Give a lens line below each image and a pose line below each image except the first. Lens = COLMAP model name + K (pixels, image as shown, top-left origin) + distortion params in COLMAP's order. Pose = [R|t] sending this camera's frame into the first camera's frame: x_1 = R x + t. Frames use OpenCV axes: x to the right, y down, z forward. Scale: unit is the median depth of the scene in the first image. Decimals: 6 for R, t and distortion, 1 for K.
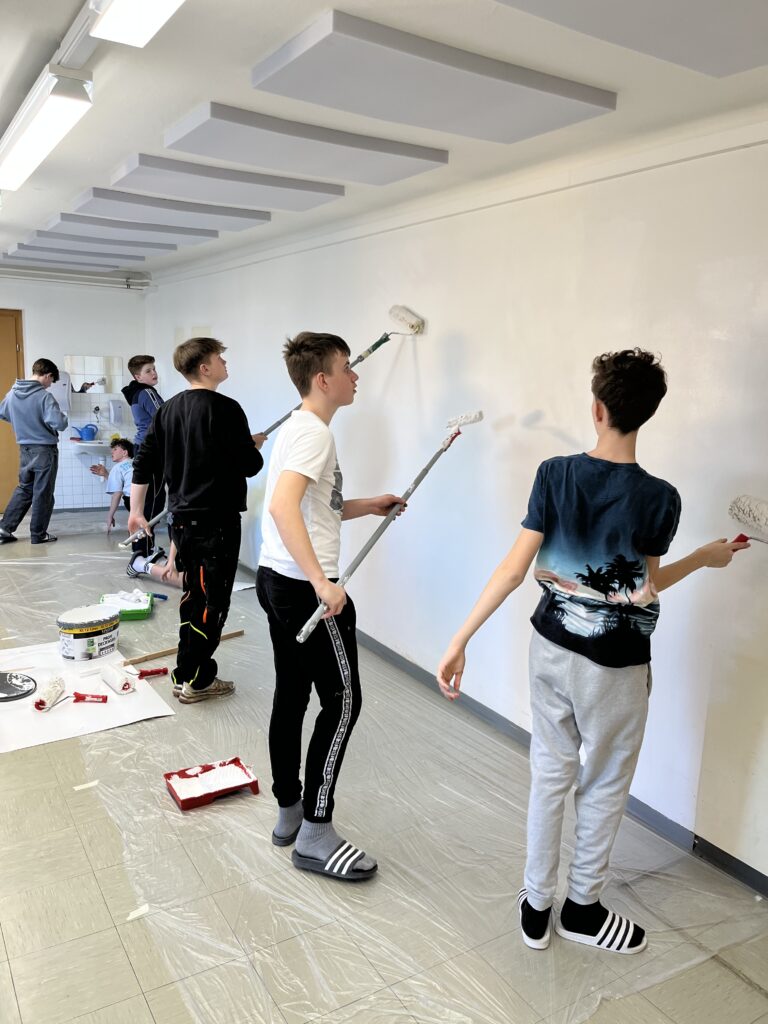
lens RADIAL K [[790.5, 0, 385.9], [0, 790.5, 508.5], [0, 0, 1]] dist [0.046689, -0.046838]
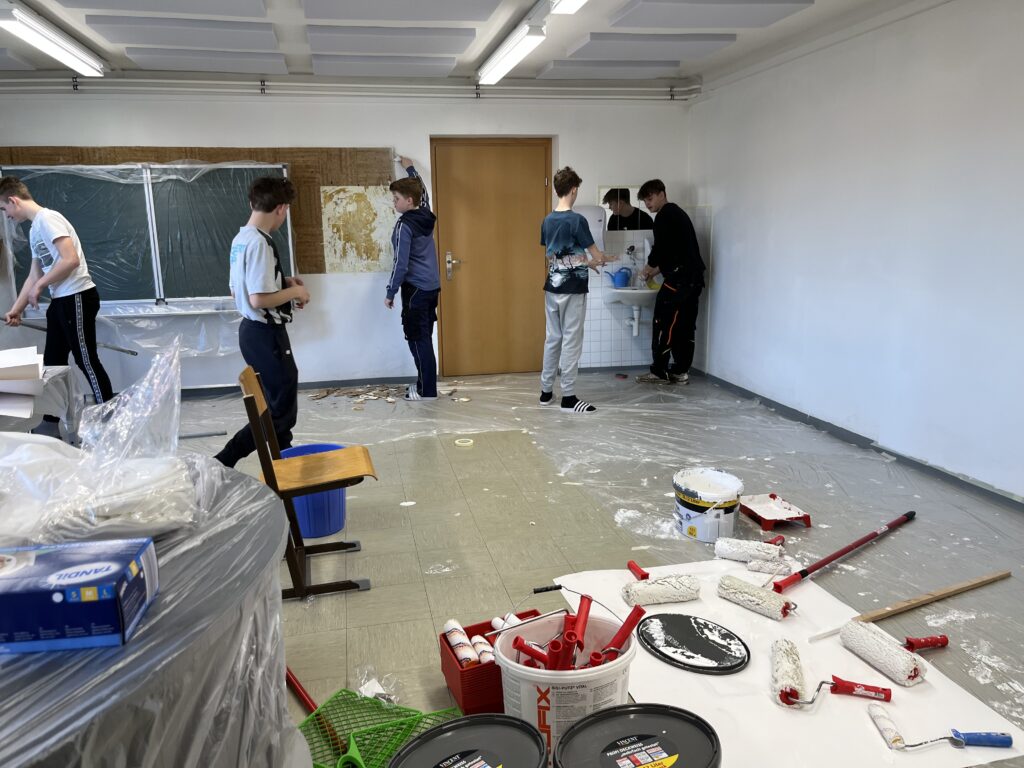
lens RADIAL K [[790.5, 0, 489.6], [0, 790.5, 378.1], [0, 0, 1]] dist [0.046689, -0.046838]
pose [[0.934057, 0.013956, -0.356852, -0.405081], [-0.008469, 0.999821, 0.016934, -0.004111], [0.357024, -0.012795, 0.934007, 0.328631]]
